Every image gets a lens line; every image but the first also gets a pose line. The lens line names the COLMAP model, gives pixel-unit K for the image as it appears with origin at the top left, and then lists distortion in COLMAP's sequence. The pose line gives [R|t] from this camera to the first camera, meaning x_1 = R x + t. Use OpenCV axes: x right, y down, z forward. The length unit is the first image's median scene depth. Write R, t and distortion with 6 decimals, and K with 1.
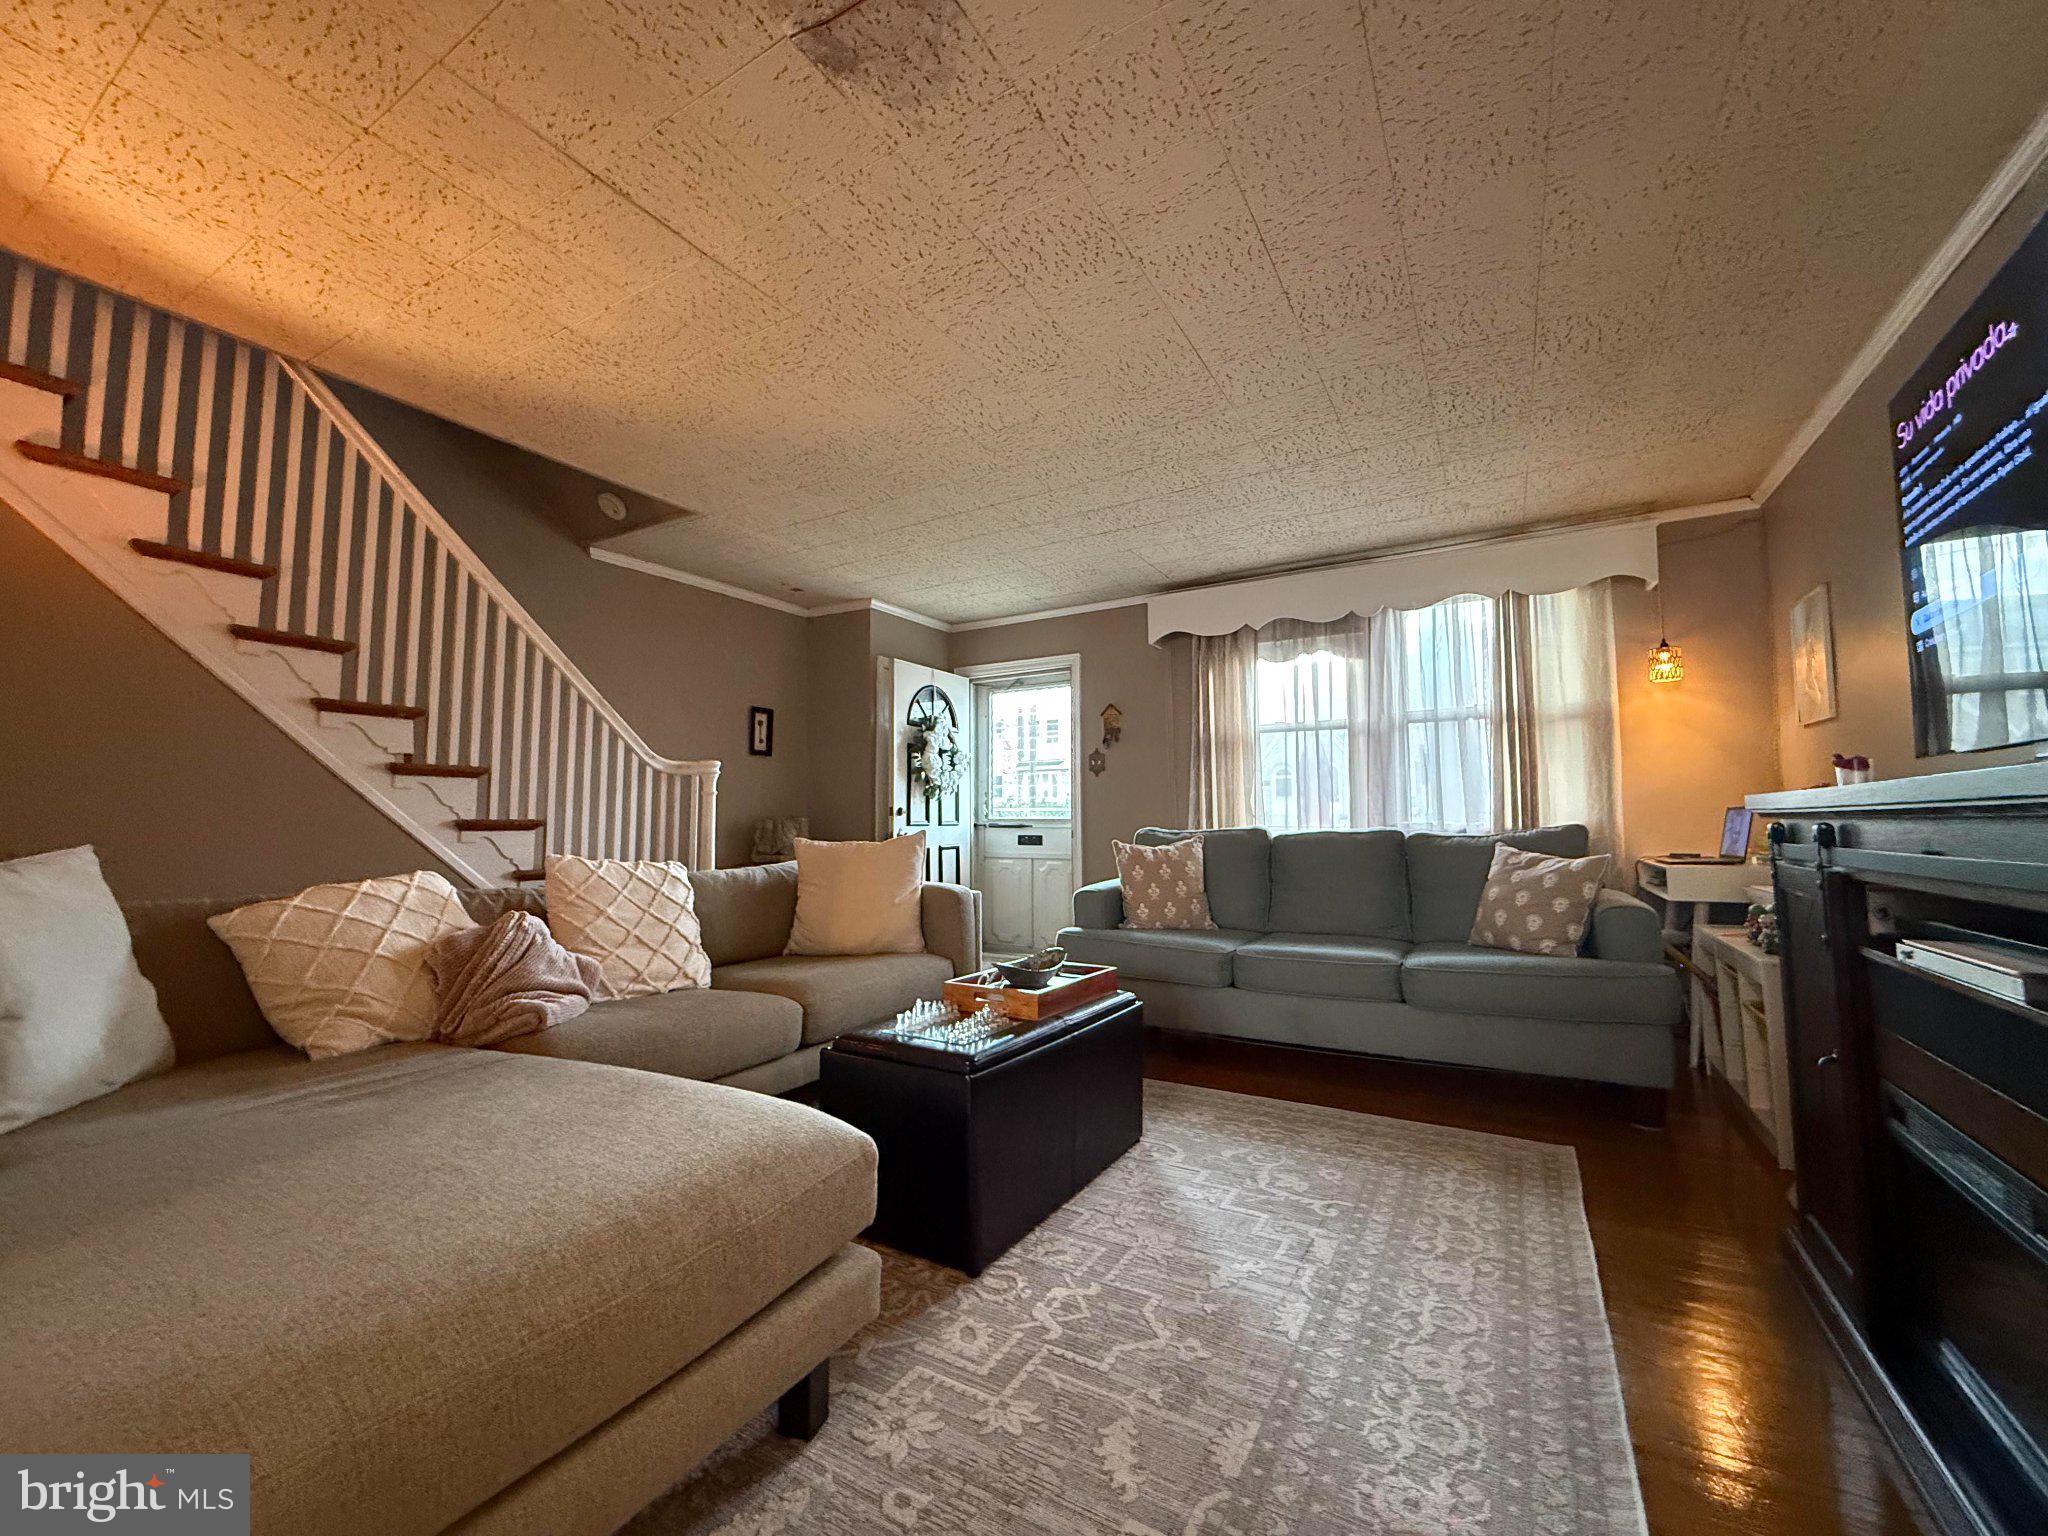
lens RADIAL K [[818.2, 0, 1024.0], [0, 818.2, 768.0], [0, 0, 1]] dist [-0.001553, -0.000301]
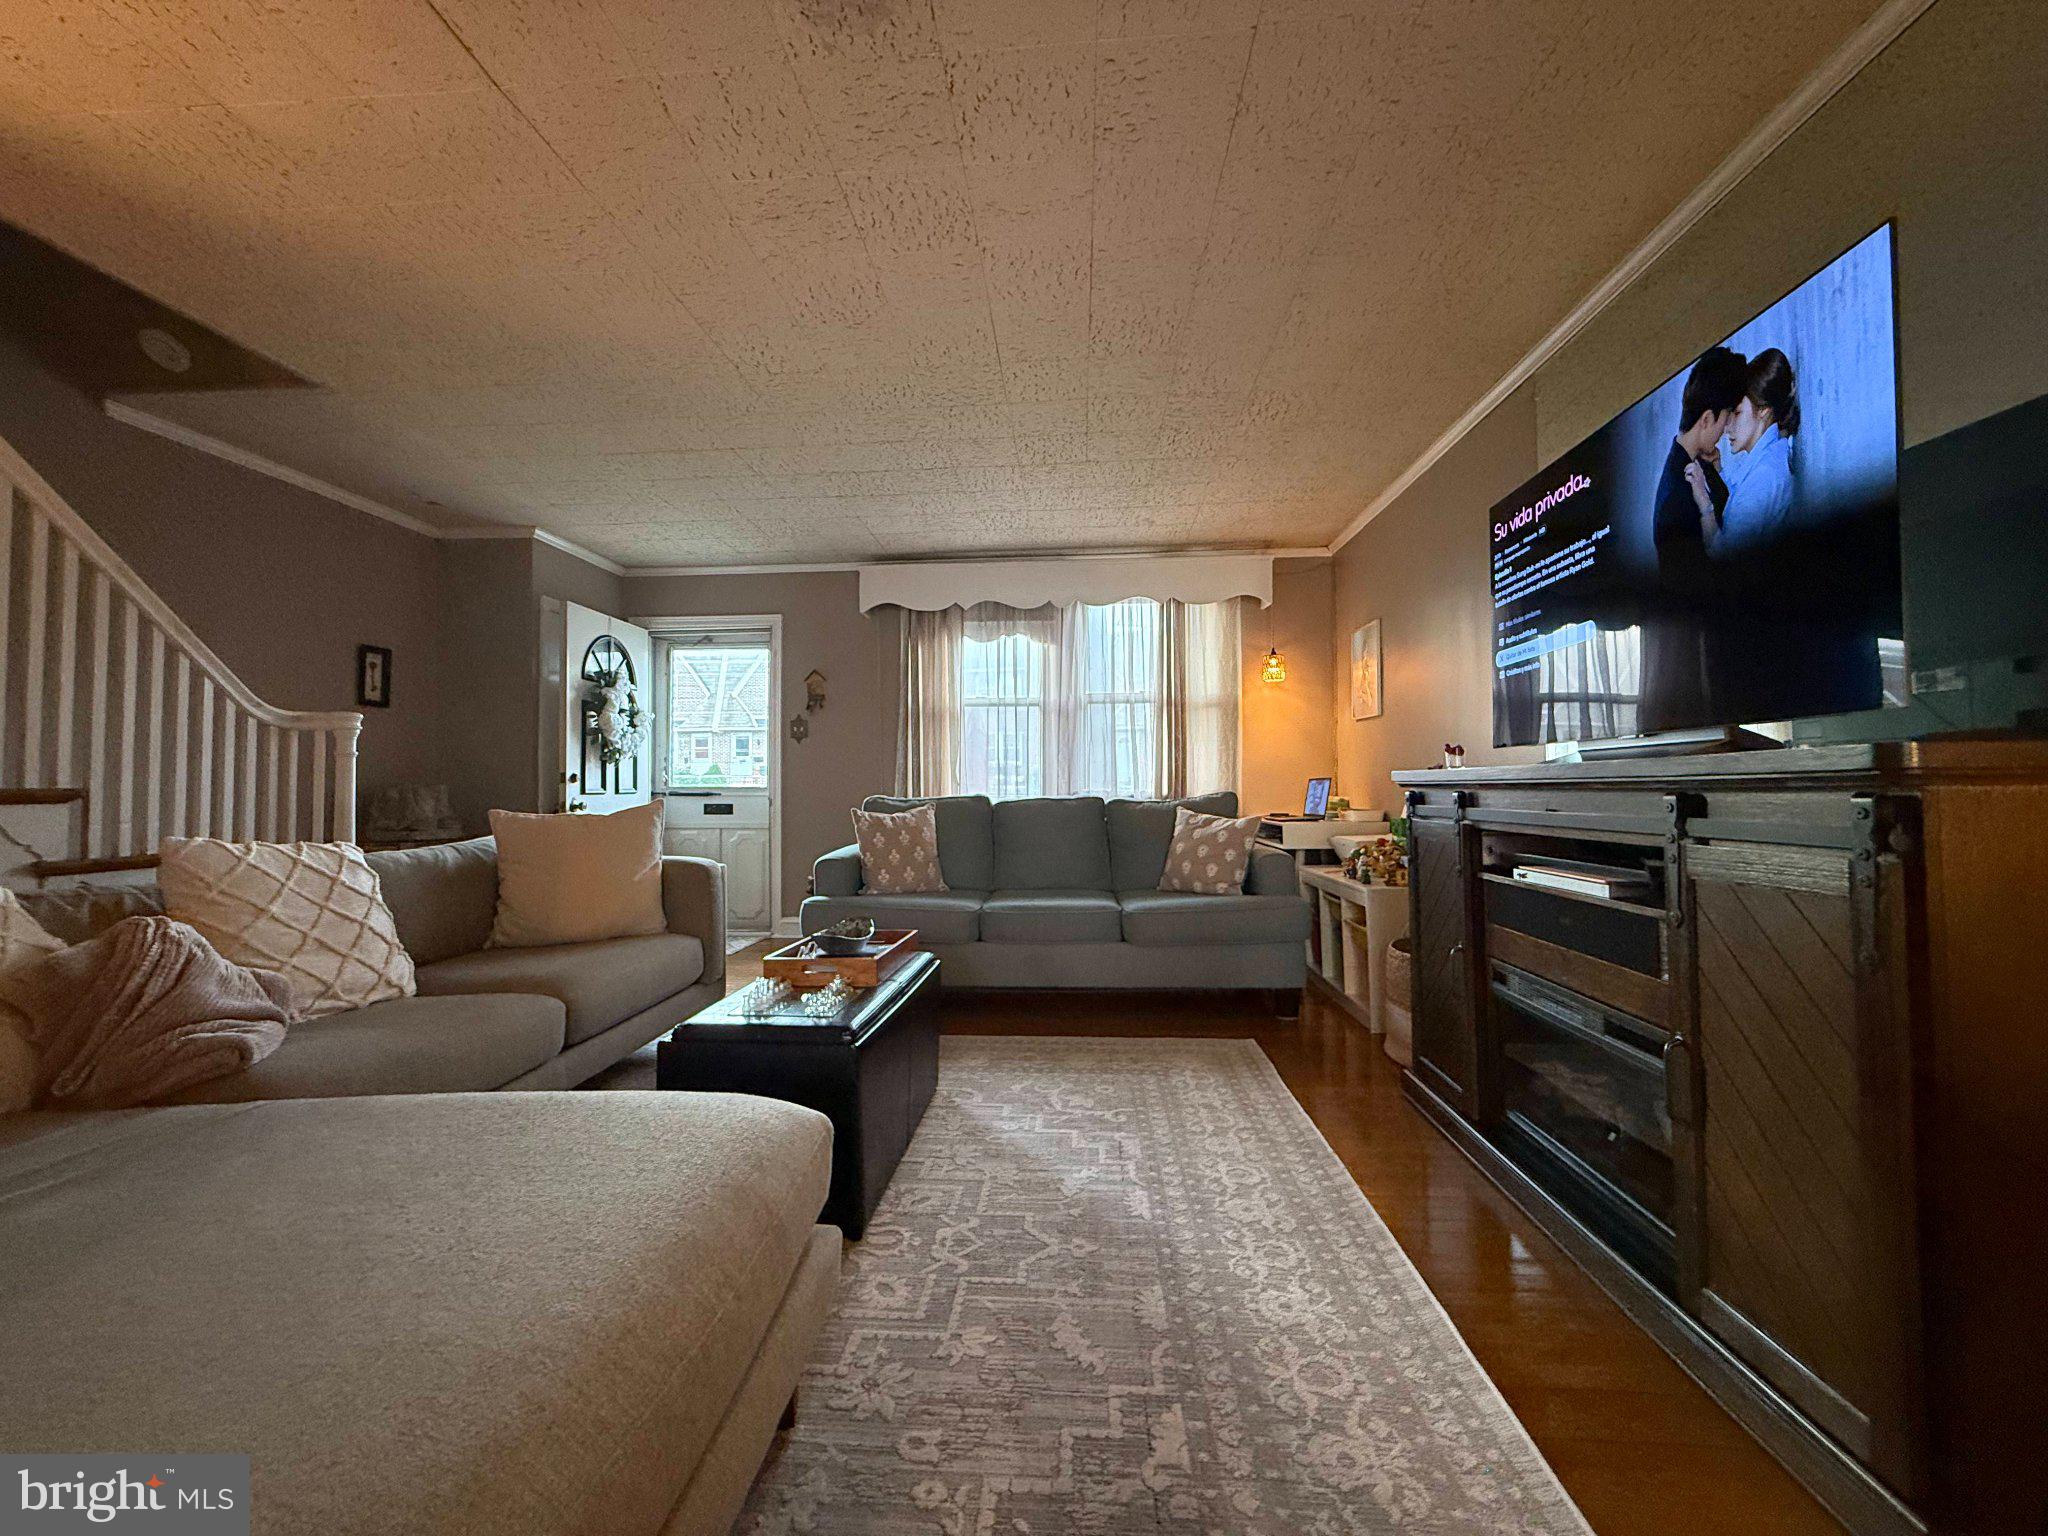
lens RADIAL K [[818.3, 0, 1012.6], [0, 818.3, 768.2], [0, 0, 1]] dist [-0.000987, 0.000813]
pose [[0.894912, 0.010043, 0.446130, -0.224353], [-0.028284, 0.999013, 0.034247, -0.000984], [-0.445345, -0.043266, 0.894313, 0.021275]]
